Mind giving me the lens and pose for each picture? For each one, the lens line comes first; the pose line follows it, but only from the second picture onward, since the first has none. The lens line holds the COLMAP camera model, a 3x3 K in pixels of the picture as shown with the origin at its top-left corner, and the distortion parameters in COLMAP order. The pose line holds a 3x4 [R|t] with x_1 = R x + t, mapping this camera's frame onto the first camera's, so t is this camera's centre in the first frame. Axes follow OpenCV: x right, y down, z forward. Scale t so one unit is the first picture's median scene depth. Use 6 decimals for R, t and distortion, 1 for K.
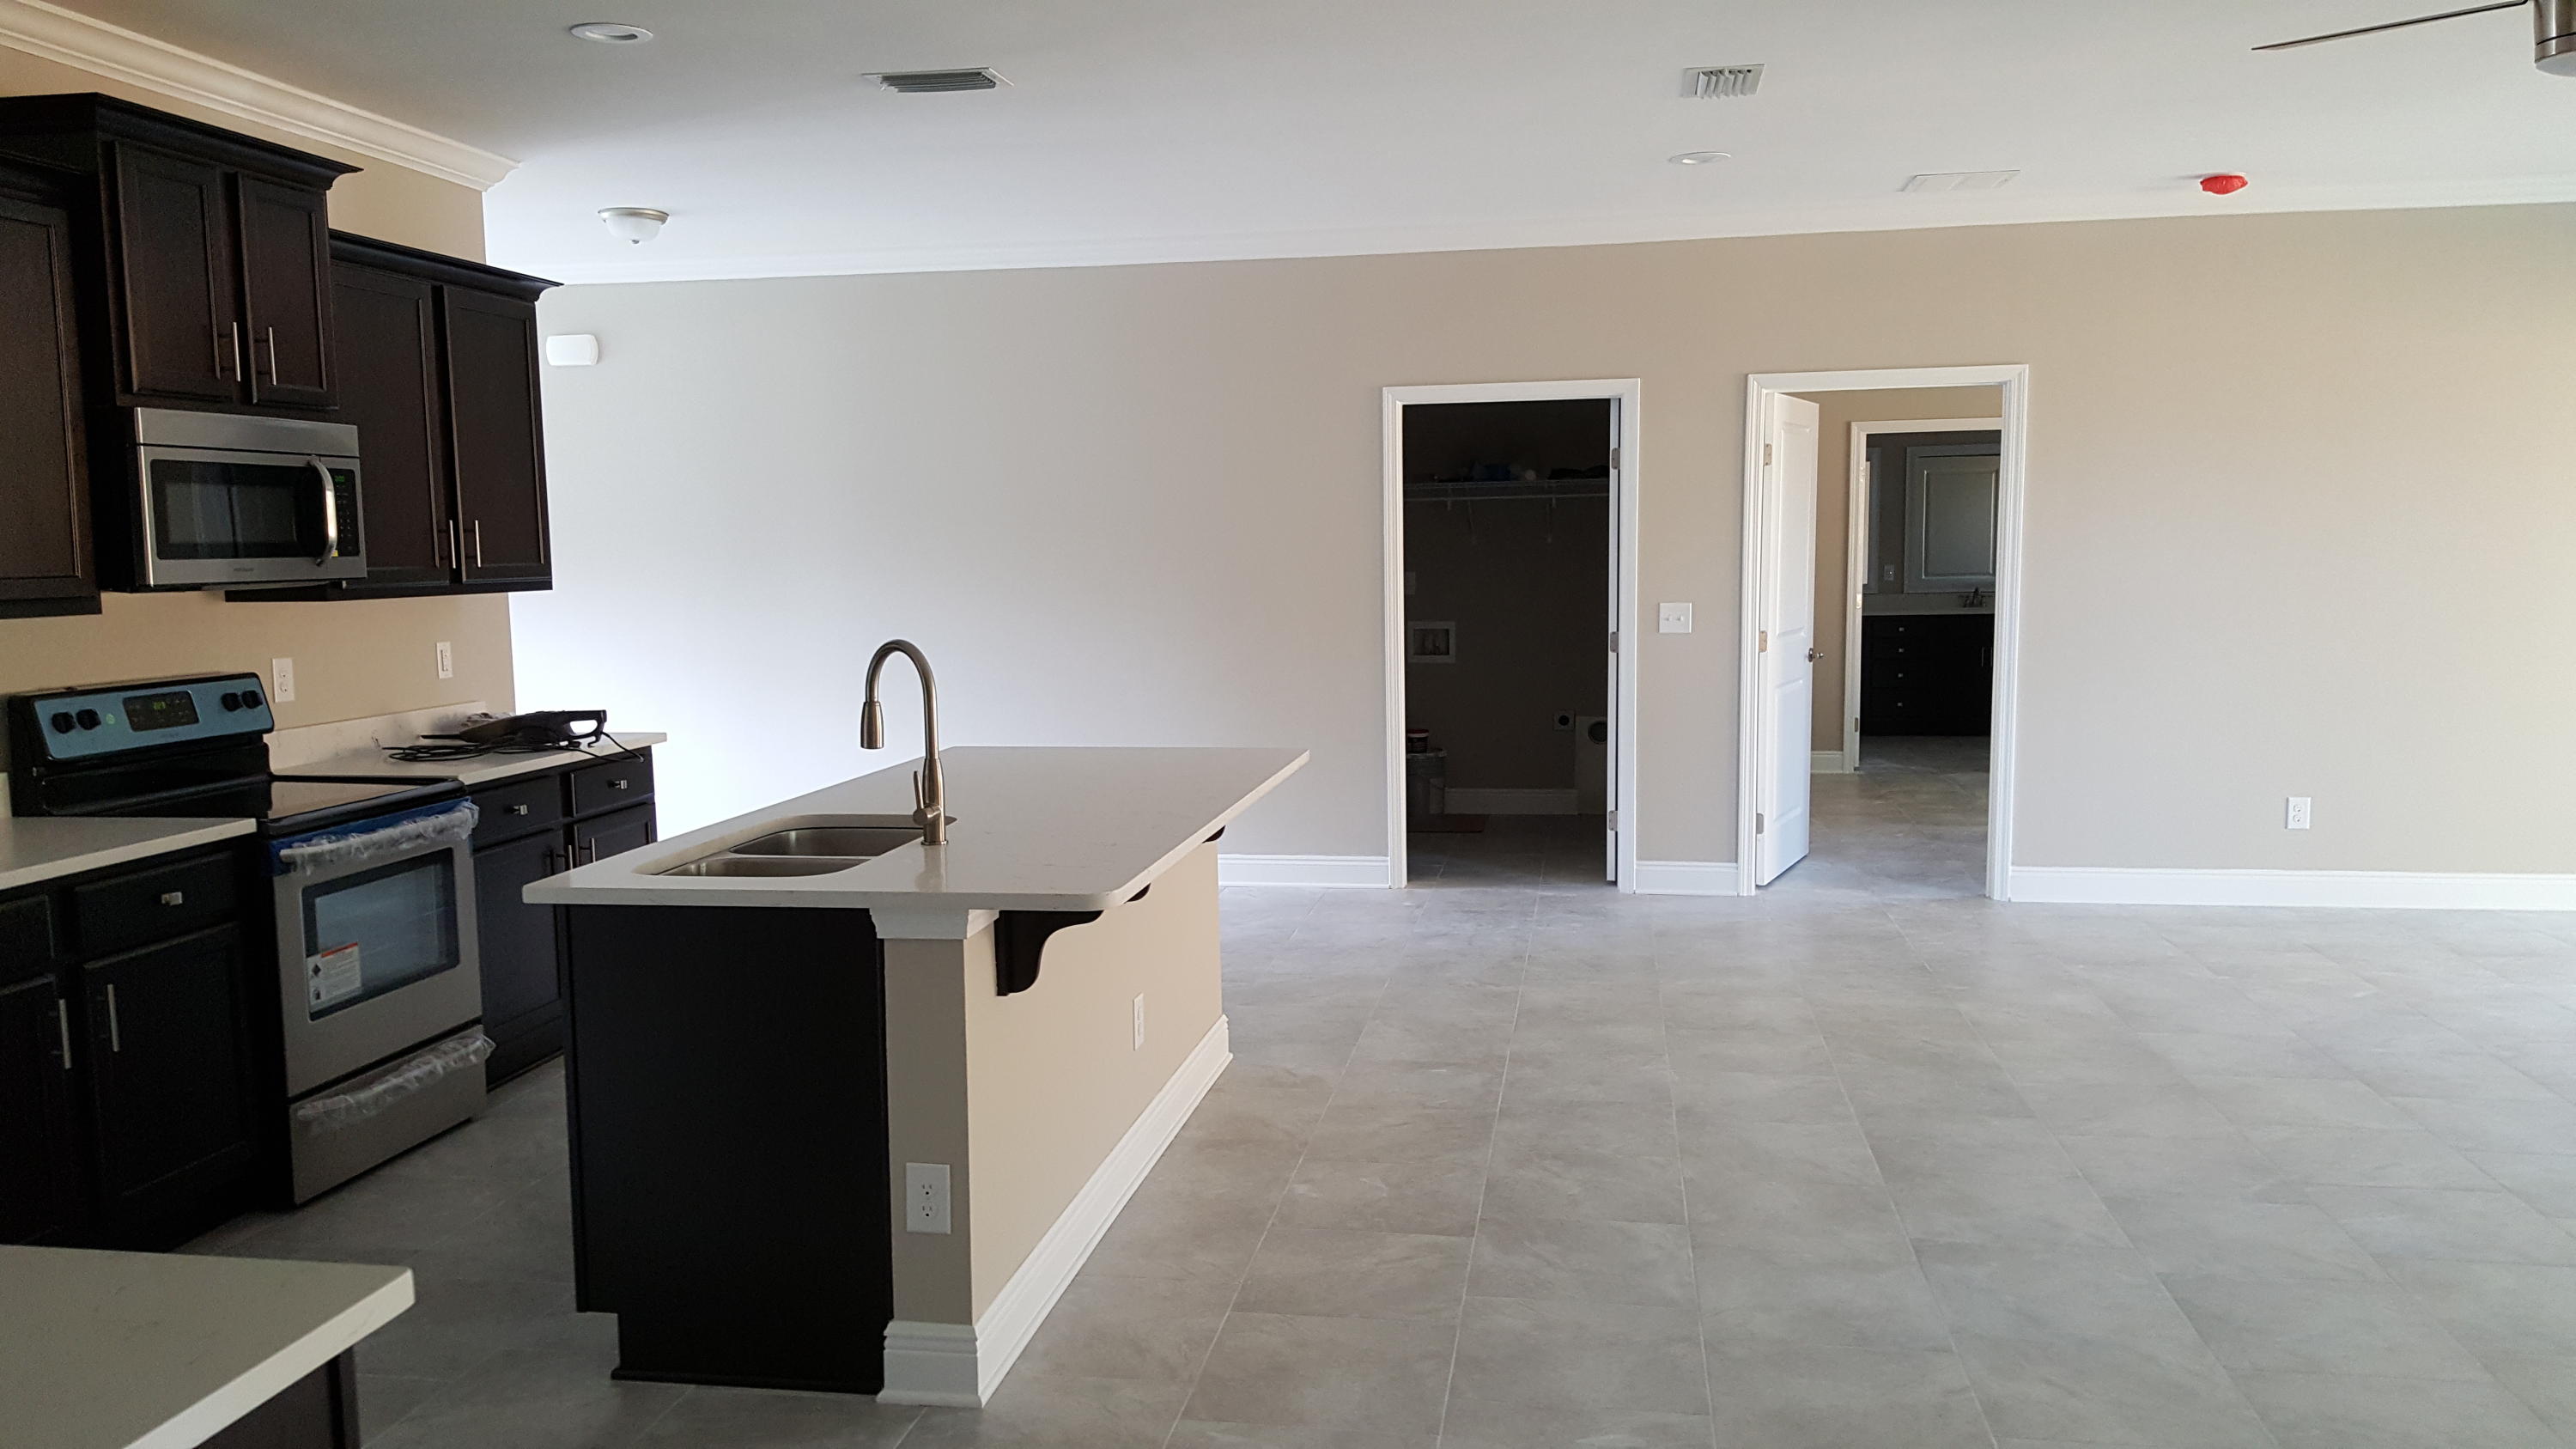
lens RADIAL K [[1893.2, 0, 1289.7], [0, 1893.2, 776.7], [0, 0, 1]] dist [0.003194, 0.001812]
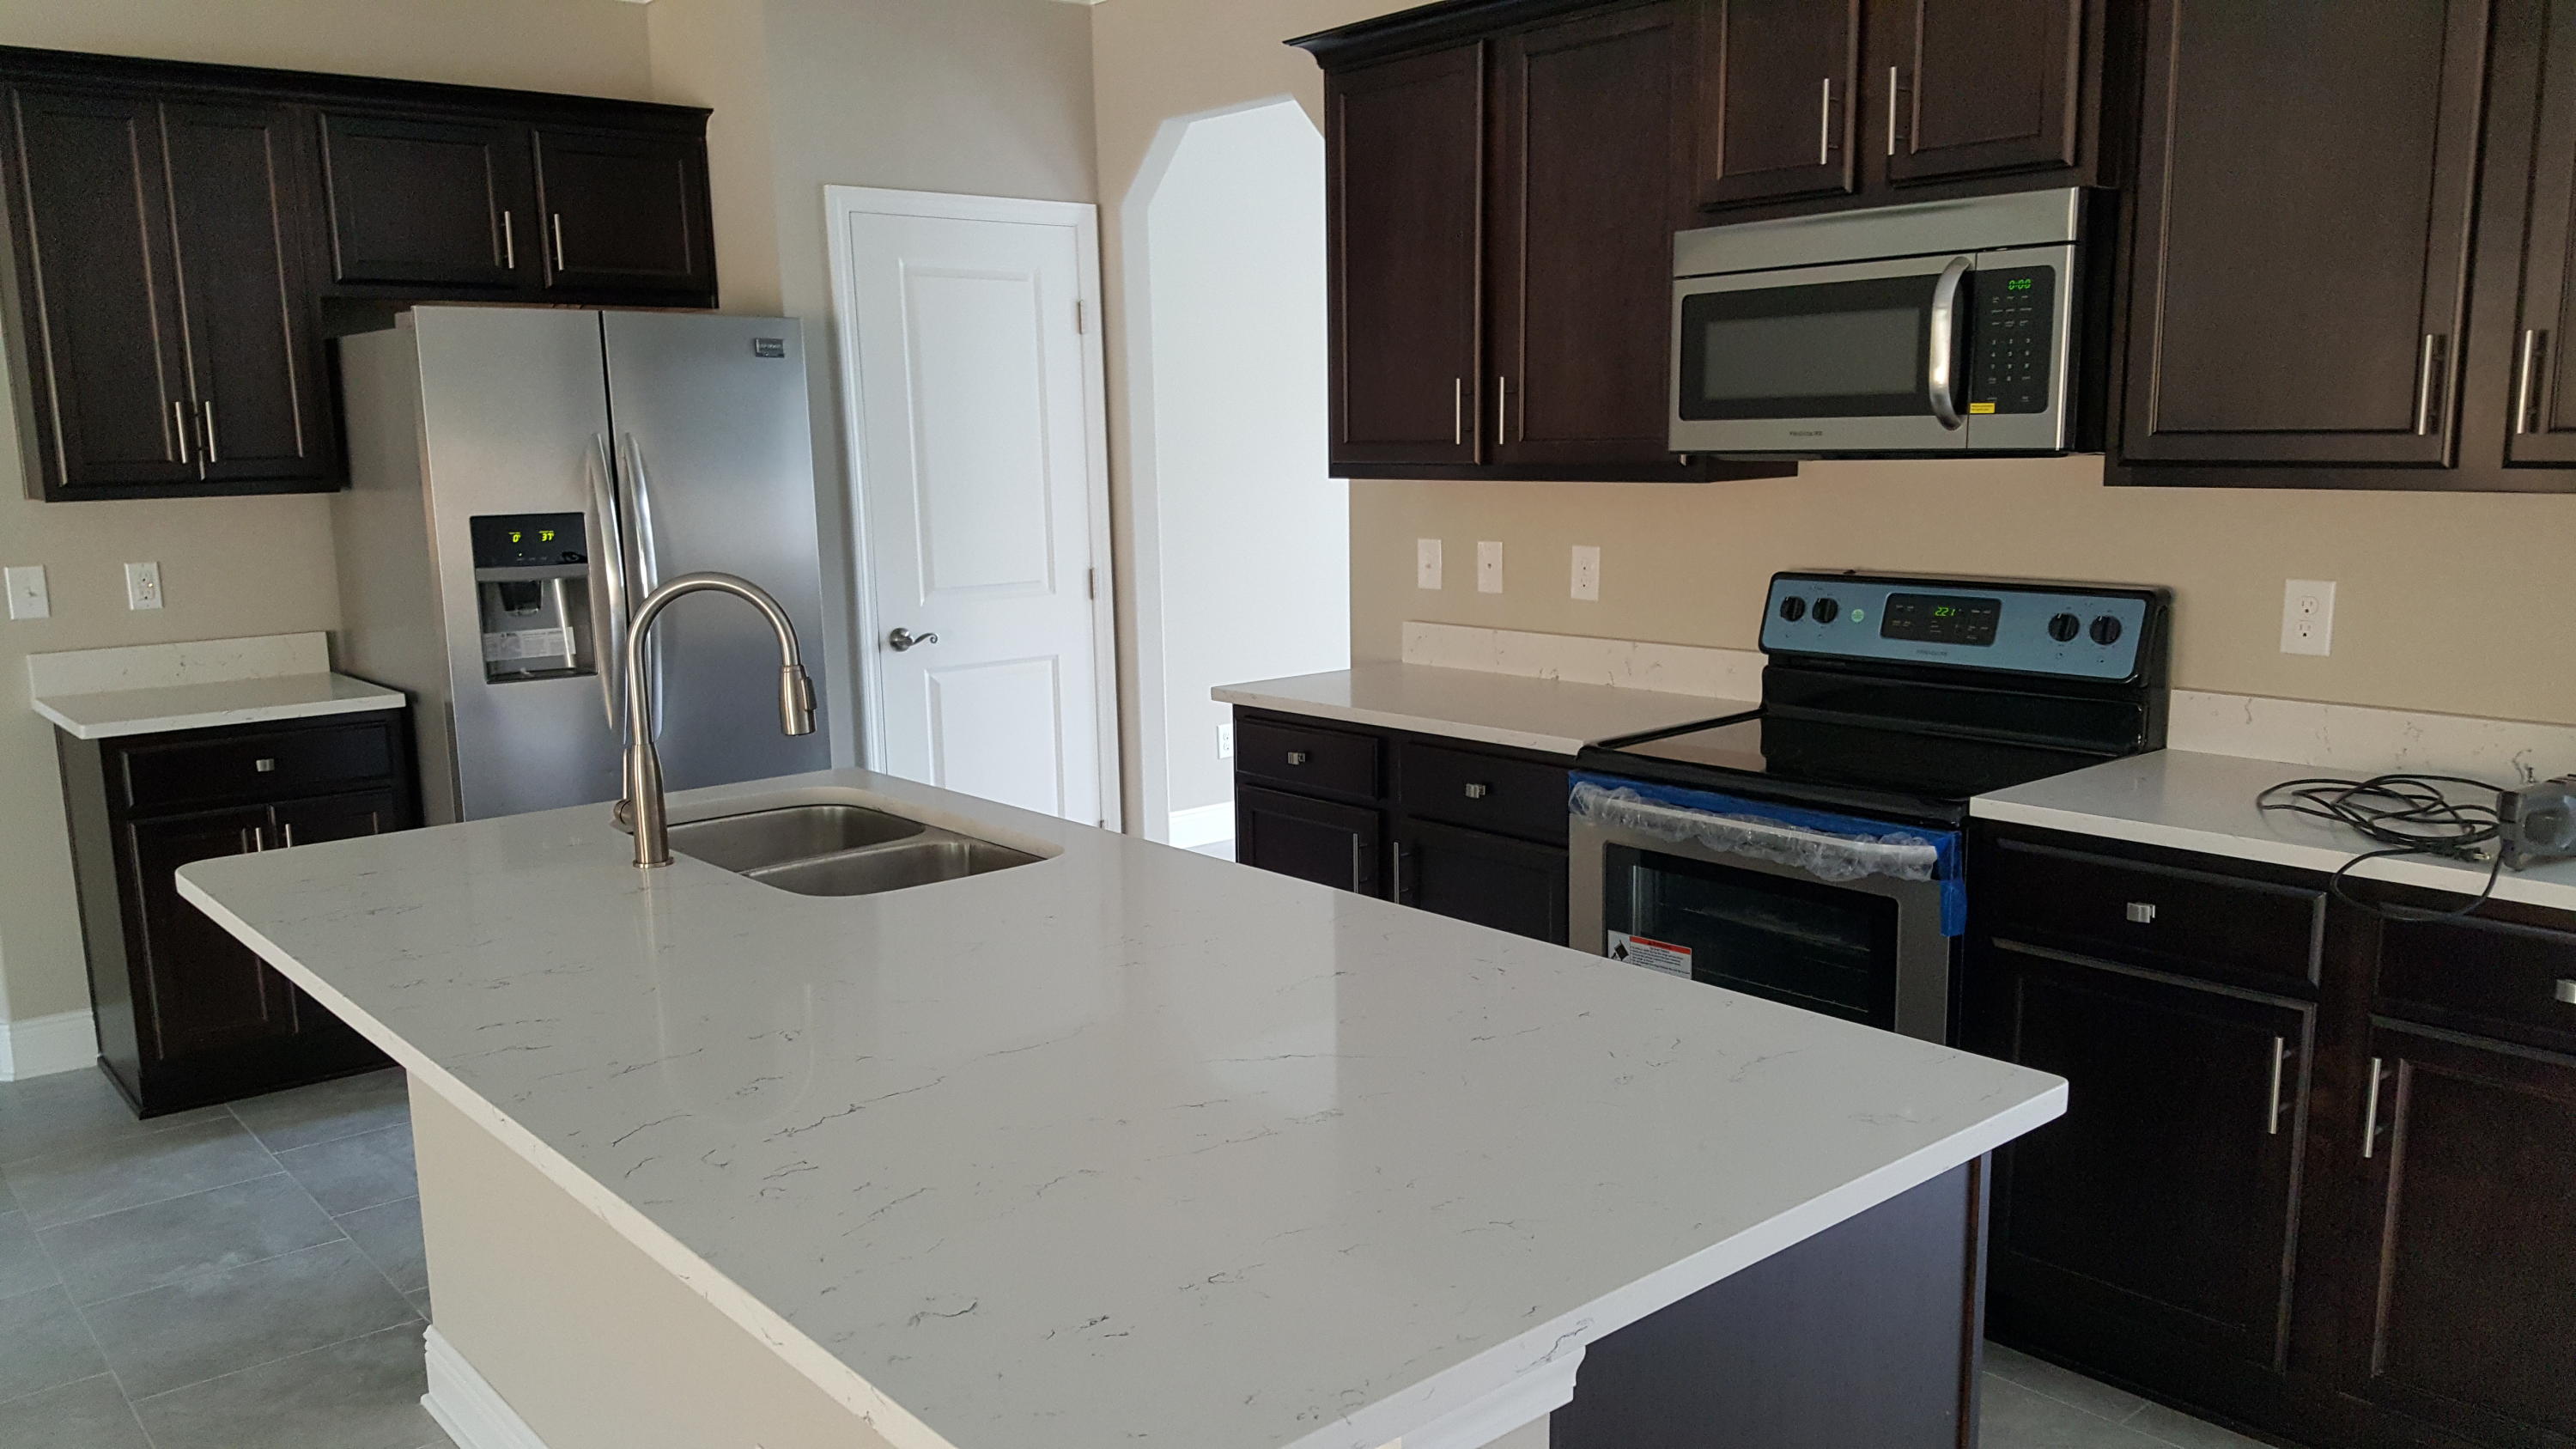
lens RADIAL K [[1937.8, 0, 1274.7], [0, 1937.8, 778.1], [0, 0, 1]] dist [0.076604, -0.133499]
pose [[-0.649951, 0.163384, -0.742206, 0.166181], [-0.067329, 0.960398, 0.270375, -0.174747], [0.756988, 0.225703, -0.613211, 1.364029]]
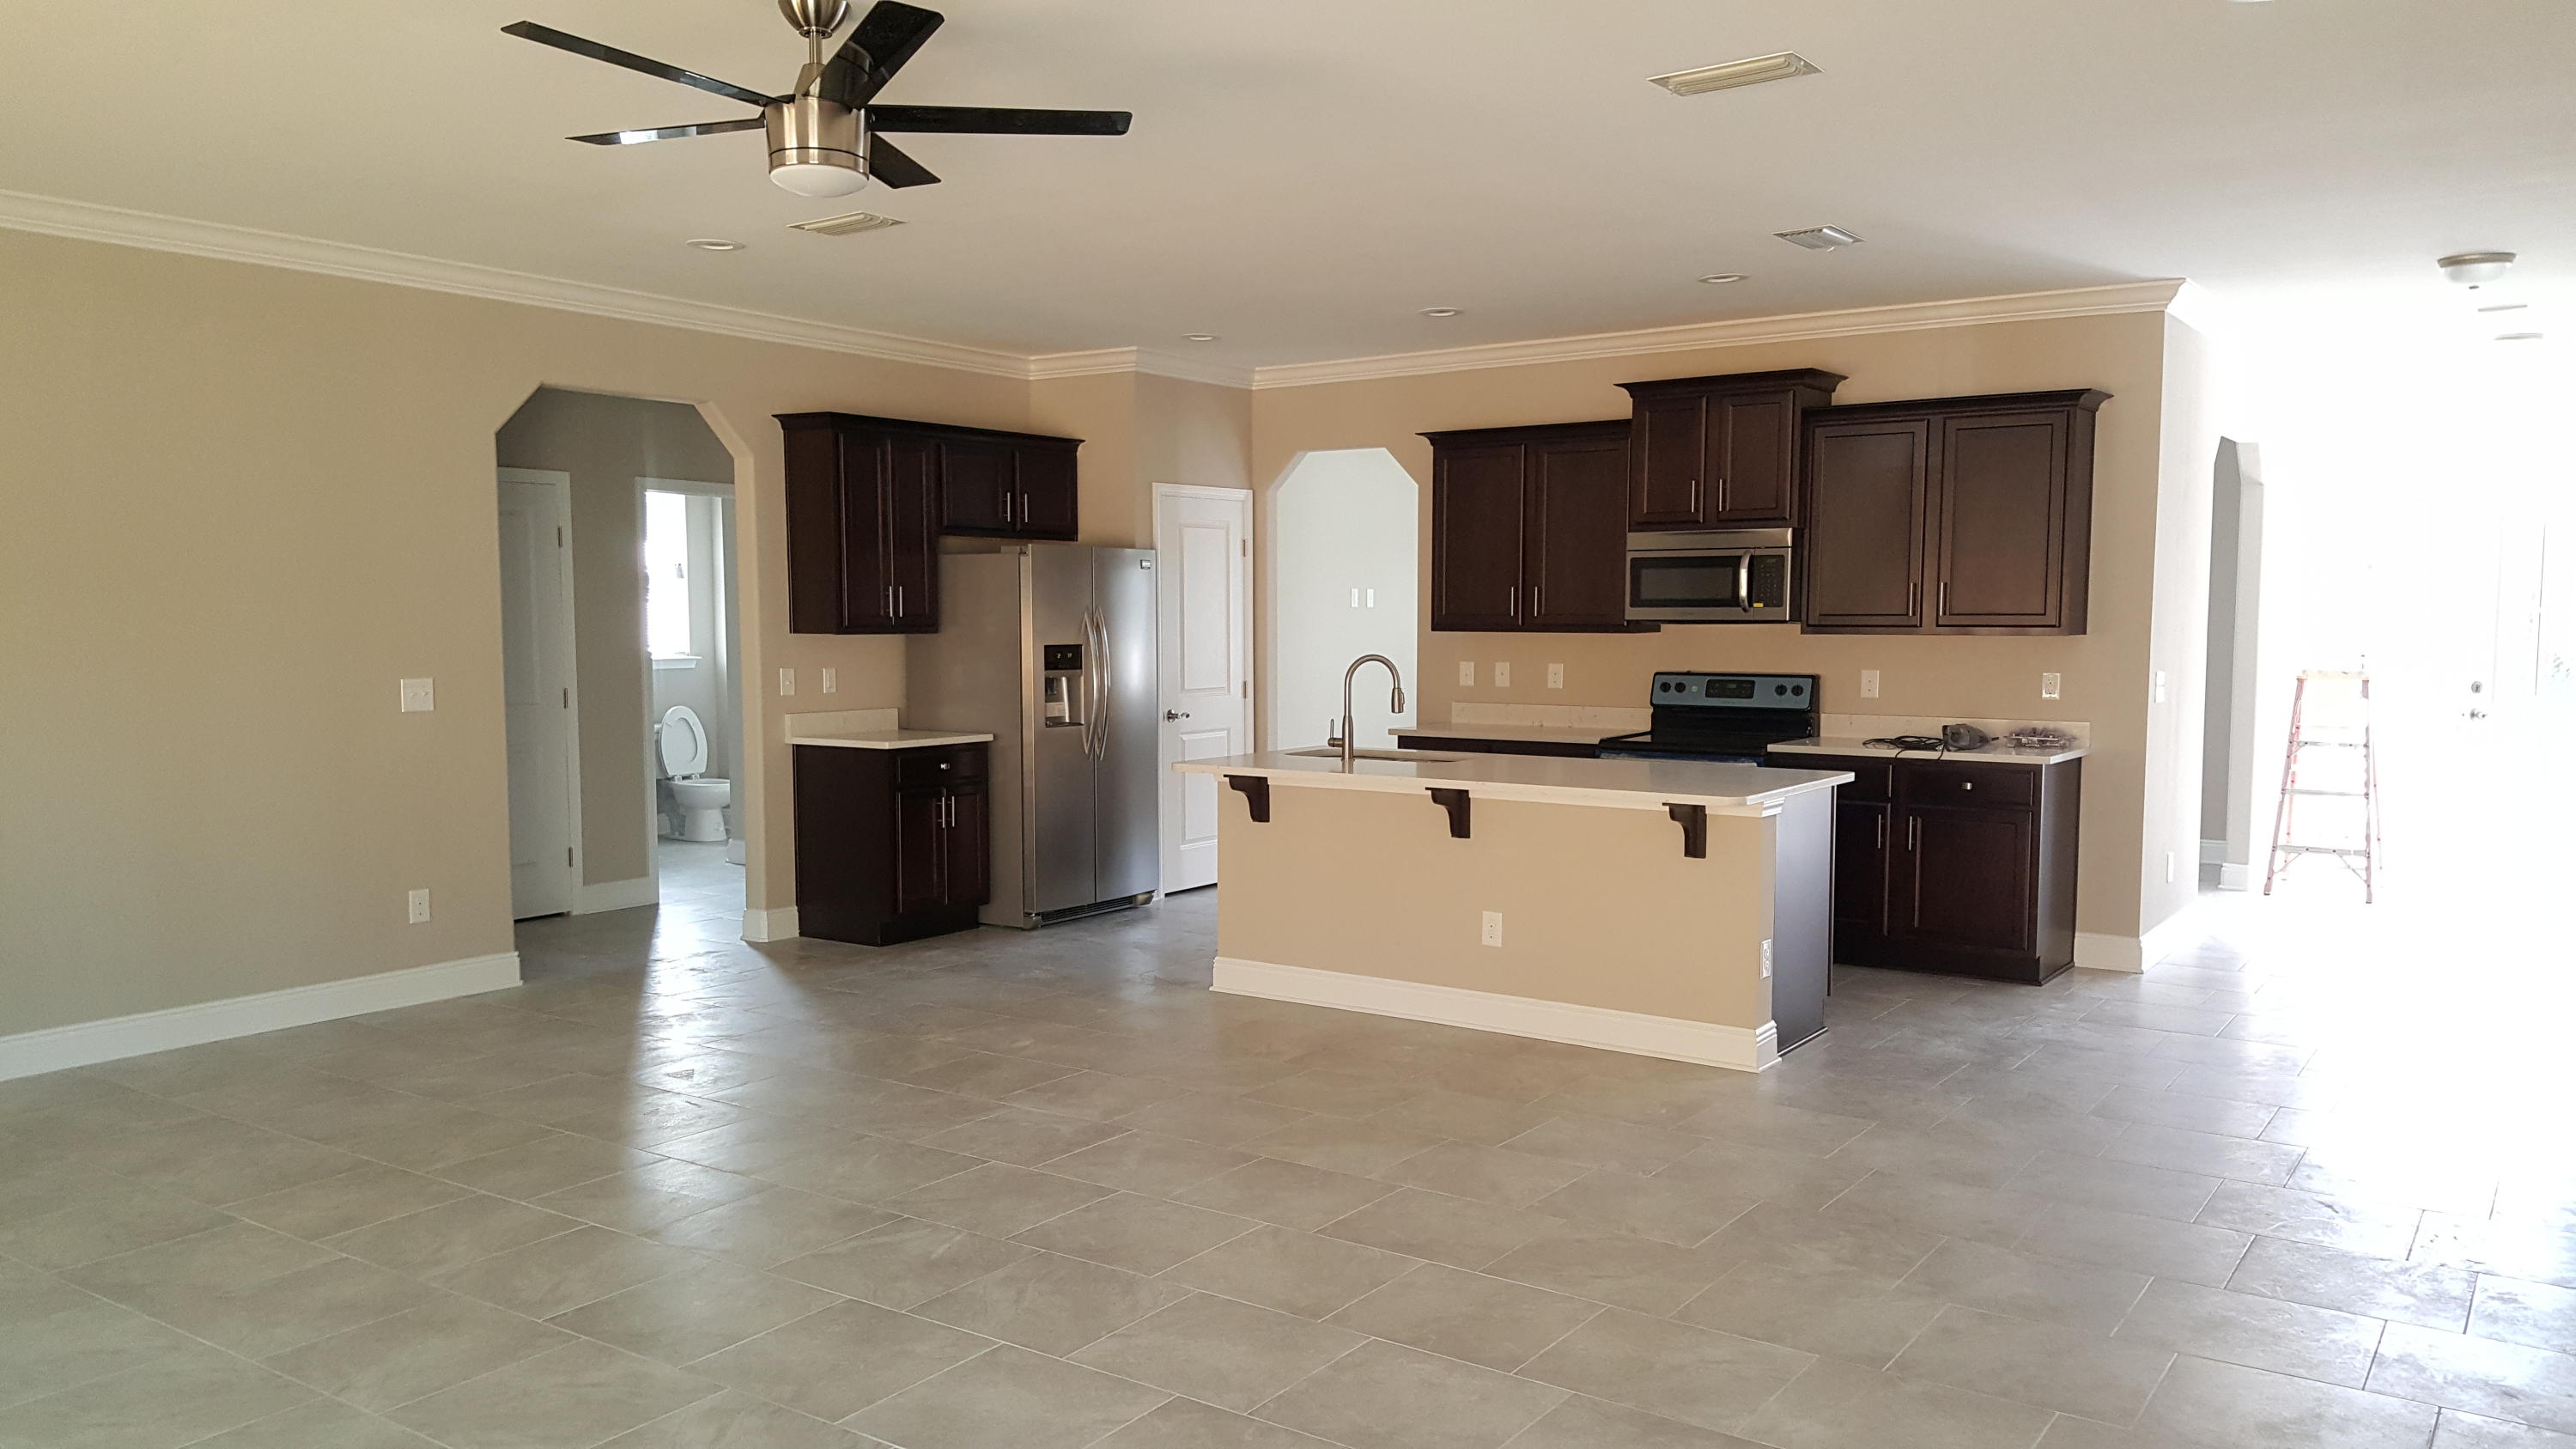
lens RADIAL K [[1937.8, 0, 1274.7], [0, 1937.8, 778.1], [0, 0, 1]] dist [0.076604, -0.133499]
pose [[-0.438019, 0.096458, -0.893776, 1.375389], [-0.105344, 0.981869, 0.157592, -0.213040], [0.892772, 0.163182, -0.419916, 1.497263]]
